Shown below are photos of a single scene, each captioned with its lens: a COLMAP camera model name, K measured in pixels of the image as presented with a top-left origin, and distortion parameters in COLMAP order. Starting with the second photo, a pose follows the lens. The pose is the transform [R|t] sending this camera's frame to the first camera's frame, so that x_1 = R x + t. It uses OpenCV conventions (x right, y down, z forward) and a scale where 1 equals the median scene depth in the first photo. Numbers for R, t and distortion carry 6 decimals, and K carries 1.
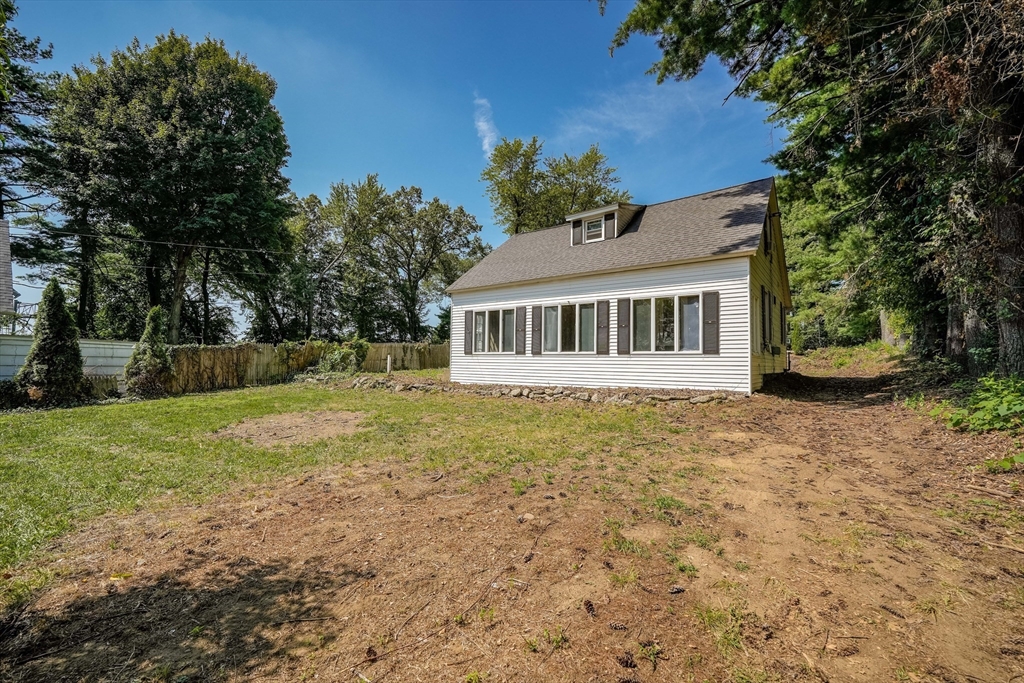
lens RADIAL K [[432.1, 0, 511.9], [0, 432.1, 343.2], [0, 0, 1]] dist [-0.013548, -0.000448]
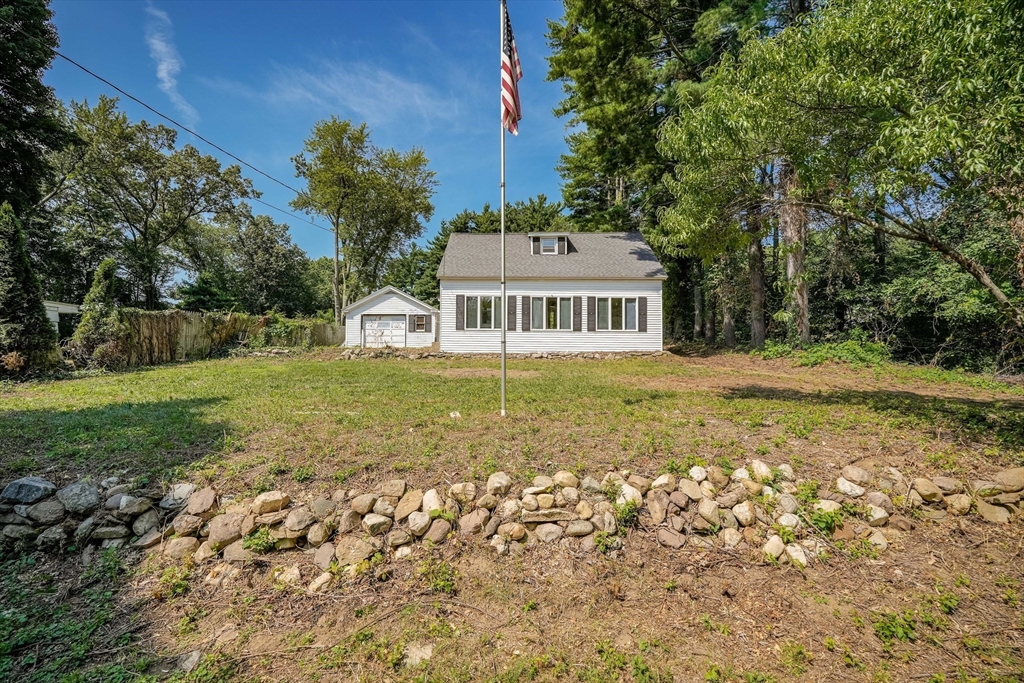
lens RADIAL K [[432.1, 0, 501.6], [0, 432.1, 348.2], [0, 0, 1]] dist [-0.013548, -0.000448]
pose [[0.816614, 0.005716, 0.577155, -0.808566], [-0.027263, 0.999217, 0.028678, 0.044721], [-0.576539, -0.039154, 0.816131, -0.108467]]
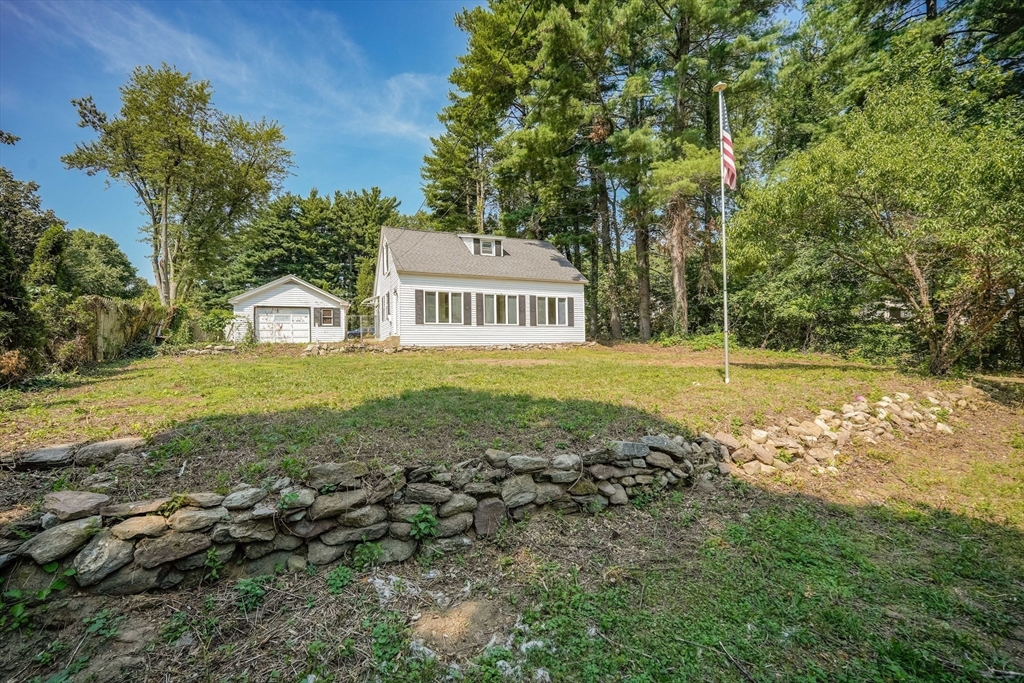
lens RADIAL K [[432.1, 0, 485.7], [0, 432.1, 336.3], [0, 0, 1]] dist [-0.013548, -0.000448]
pose [[0.504361, 0.010233, 0.863432, -1.228818], [-0.023909, 0.999712, 0.002118, 0.061563], [-0.863162, -0.021712, 0.504461, 0.207028]]
